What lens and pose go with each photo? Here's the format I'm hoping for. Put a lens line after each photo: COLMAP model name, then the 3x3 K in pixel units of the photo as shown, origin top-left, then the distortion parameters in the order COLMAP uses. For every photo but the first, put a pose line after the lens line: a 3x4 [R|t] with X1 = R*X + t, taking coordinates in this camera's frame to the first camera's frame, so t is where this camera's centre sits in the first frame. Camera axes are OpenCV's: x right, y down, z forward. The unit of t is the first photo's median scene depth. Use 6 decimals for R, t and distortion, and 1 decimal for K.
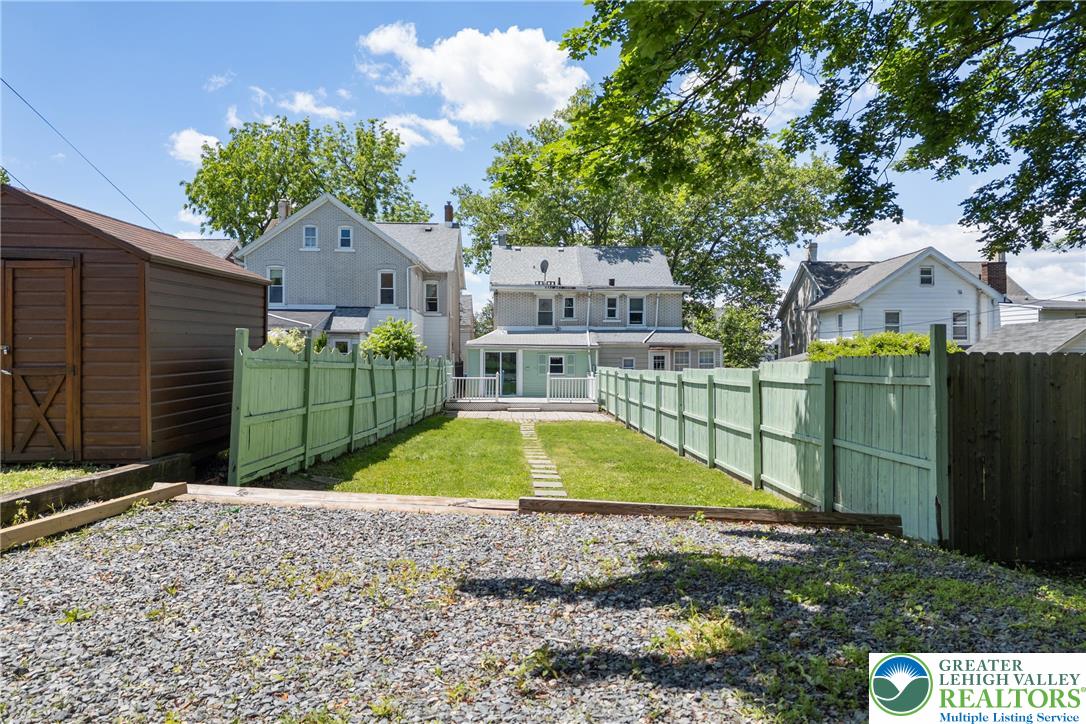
lens RADIAL K [[749.6, 0, 543.0], [0, 749.6, 362.0], [0, 0, 1]] dist [0.004869, -0.023093]
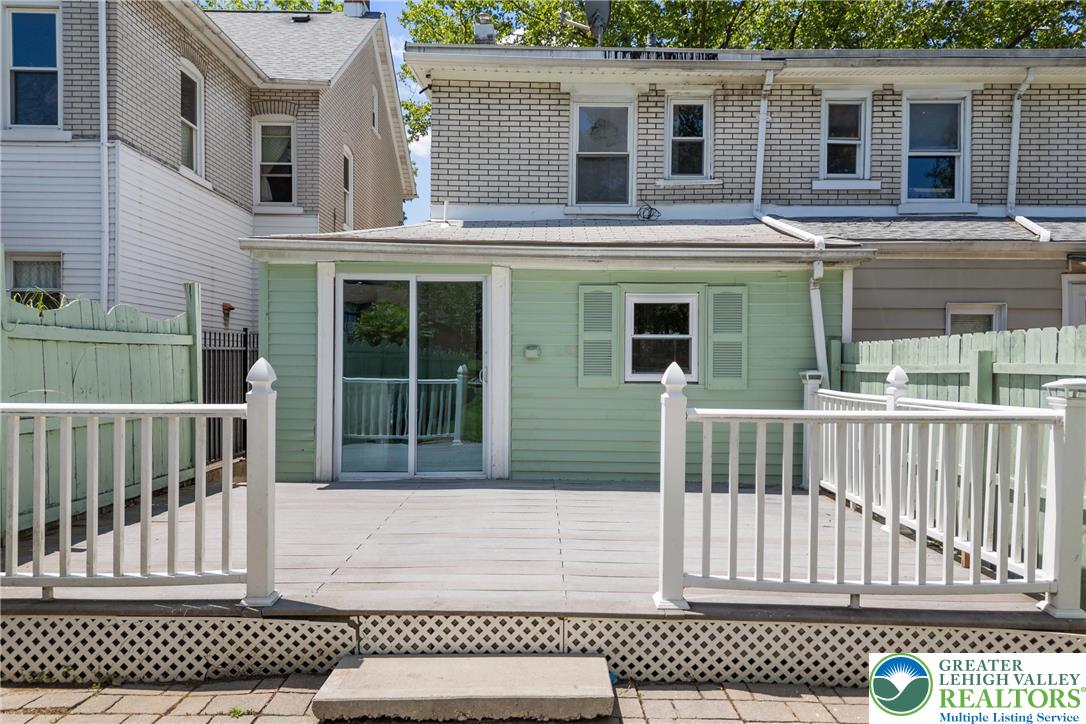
lens RADIAL K [[749.6, 0, 543.0], [0, 749.6, 362.0], [0, 0, 1]] dist [0.004869, -0.023093]
pose [[0.999308, 0.003199, -0.037046, -0.008474], [-0.003360, 0.999985, -0.004298, 0.011520], [0.037032, 0.004420, 0.999304, 0.724051]]
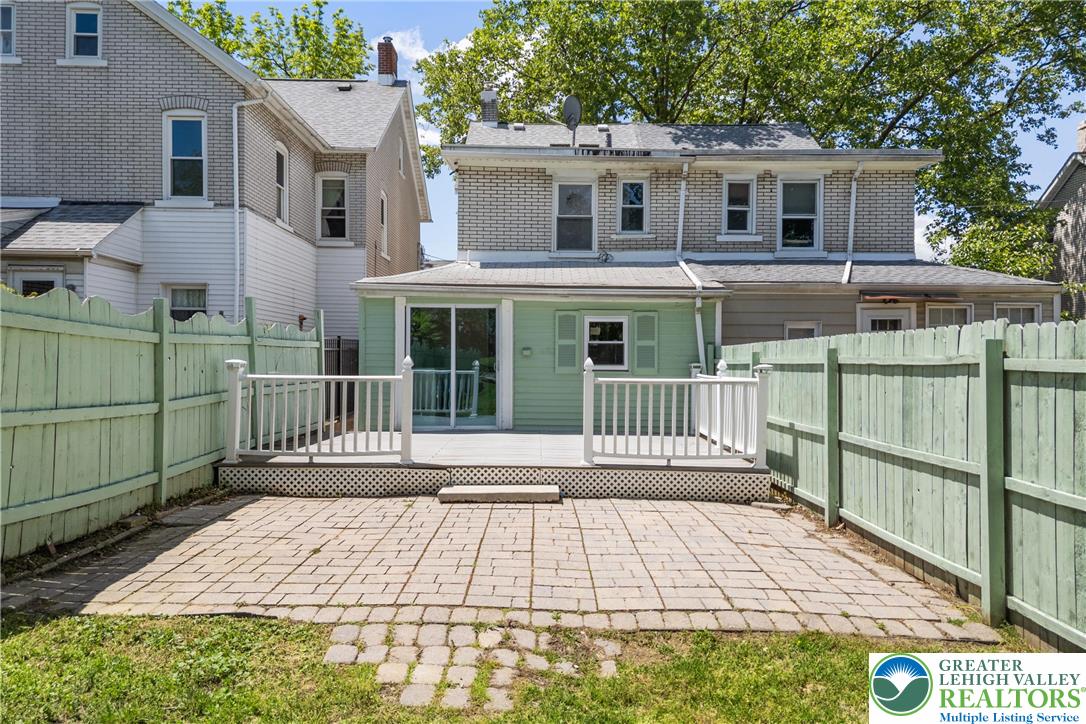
lens RADIAL K [[749.6, 0, 543.0], [0, 749.6, 362.0], [0, 0, 1]] dist [0.004869, -0.023093]
pose [[0.999534, 0.003442, -0.030321, -0.001508], [-0.003464, 0.999994, -0.000660, 0.012702], [0.030319, 0.000765, 0.999540, 0.593002]]
